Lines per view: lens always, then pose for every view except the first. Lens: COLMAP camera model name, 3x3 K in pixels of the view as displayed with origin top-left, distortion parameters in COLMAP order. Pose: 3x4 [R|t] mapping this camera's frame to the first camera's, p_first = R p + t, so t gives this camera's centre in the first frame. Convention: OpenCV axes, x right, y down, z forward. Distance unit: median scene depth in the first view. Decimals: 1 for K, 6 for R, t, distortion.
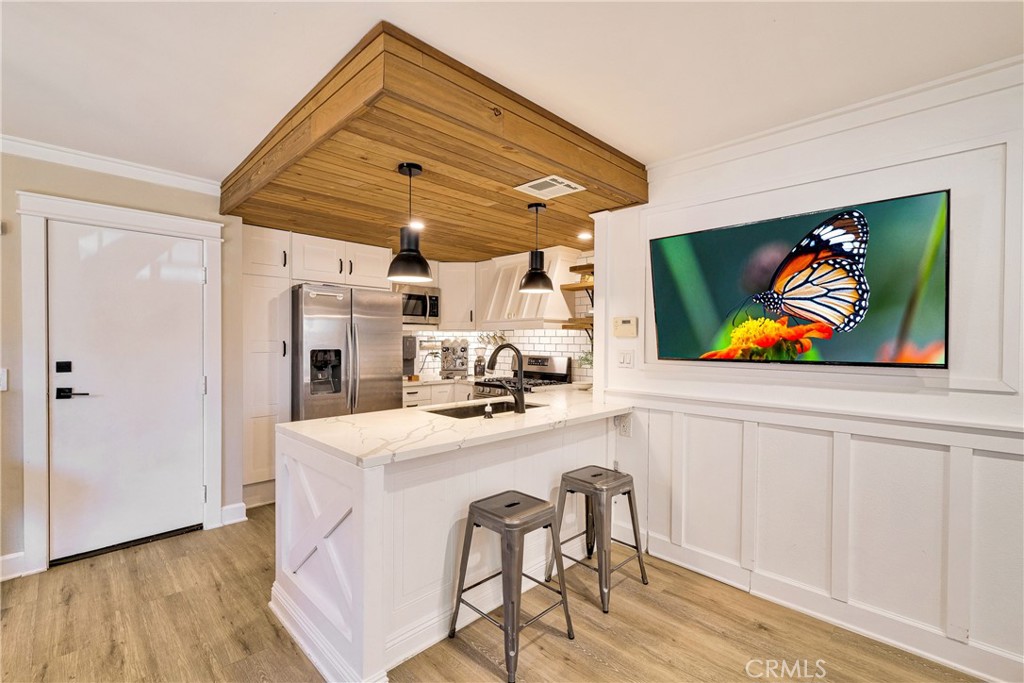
lens RADIAL K [[447.9, 0, 505.0], [0, 447.9, 345.2], [0, 0, 1]] dist [-0.001364, -0.000655]
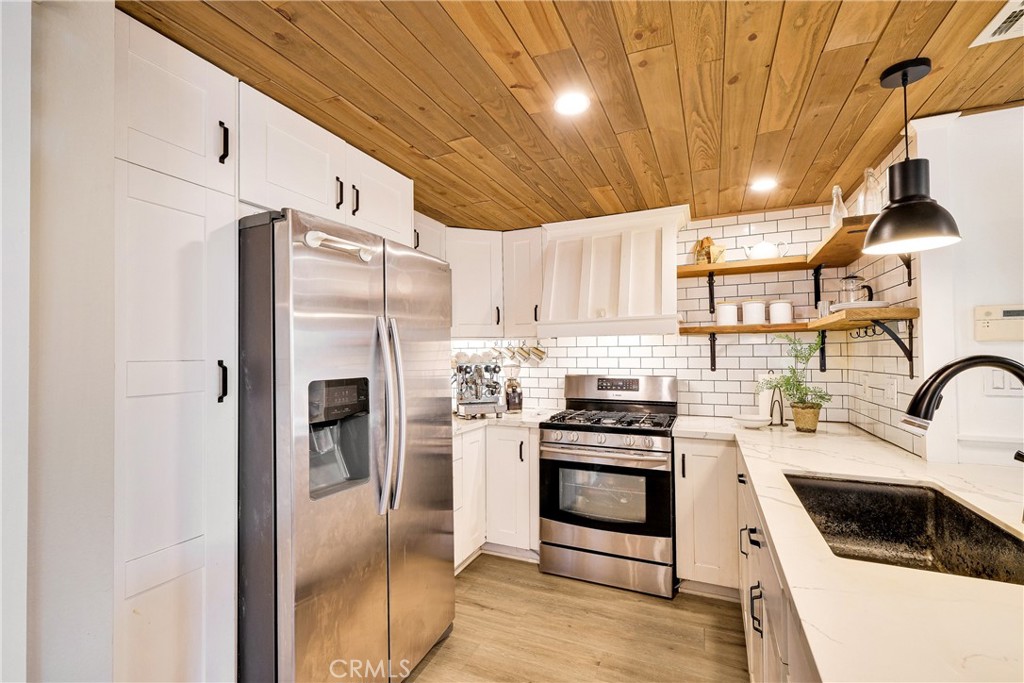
lens RADIAL K [[447.9, 0, 505.0], [0, 447.9, 345.2], [0, 0, 1]] dist [-0.001364, -0.000655]
pose [[0.935506, -0.006304, 0.353255, -0.340697], [0.017723, 0.999419, -0.029099, -0.005538], [-0.352867, 0.033483, 0.935074, 0.479651]]
